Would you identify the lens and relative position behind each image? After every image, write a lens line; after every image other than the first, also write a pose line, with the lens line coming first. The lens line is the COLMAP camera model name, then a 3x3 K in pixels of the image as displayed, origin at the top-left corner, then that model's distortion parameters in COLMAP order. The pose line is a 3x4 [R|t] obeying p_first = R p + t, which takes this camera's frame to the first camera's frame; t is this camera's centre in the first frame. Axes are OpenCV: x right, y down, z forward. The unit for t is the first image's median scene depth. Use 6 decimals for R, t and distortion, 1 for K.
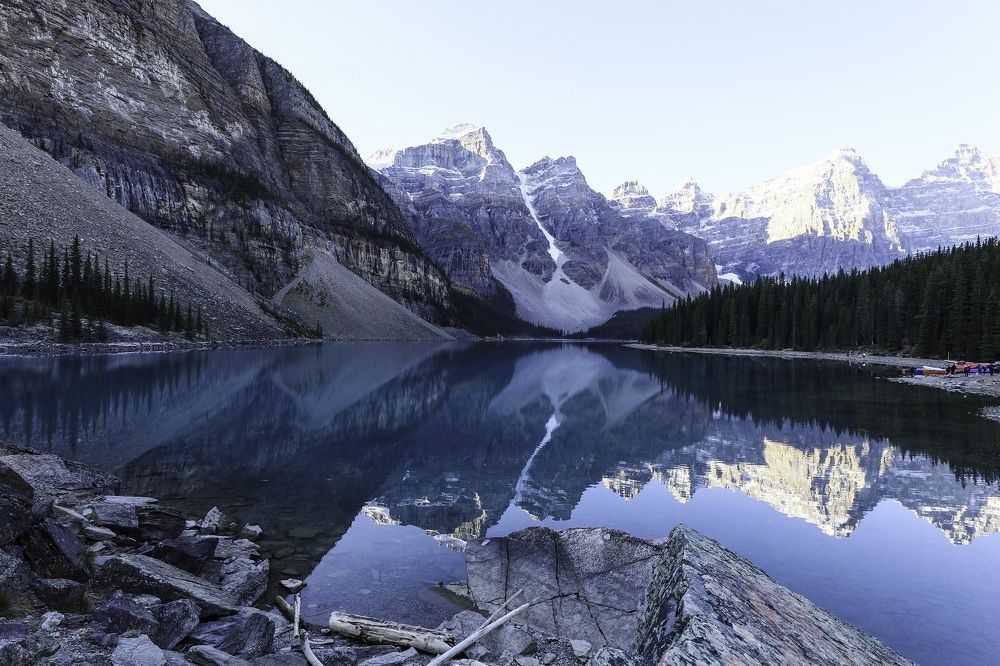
lens RADIAL K [[488.7, 0, 500.0], [0, 488.7, 333.0], [0, 0, 1]] dist [-0.039992, 0.001300]
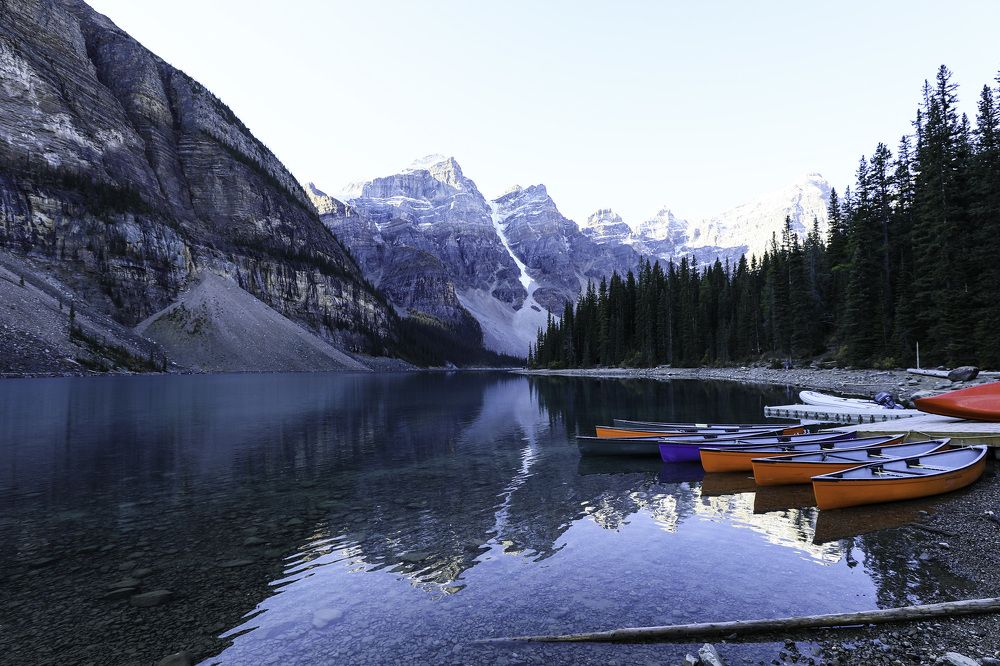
lens RADIAL K [[488.7, 0, 500.0], [0, 488.7, 333.0], [0, 0, 1]] dist [-0.039992, 0.001300]
pose [[0.999193, -0.025379, 0.031117, 0.070531], [0.027301, 0.997641, -0.062987, 0.004957], [-0.029445, 0.063786, 0.997529, 0.073631]]
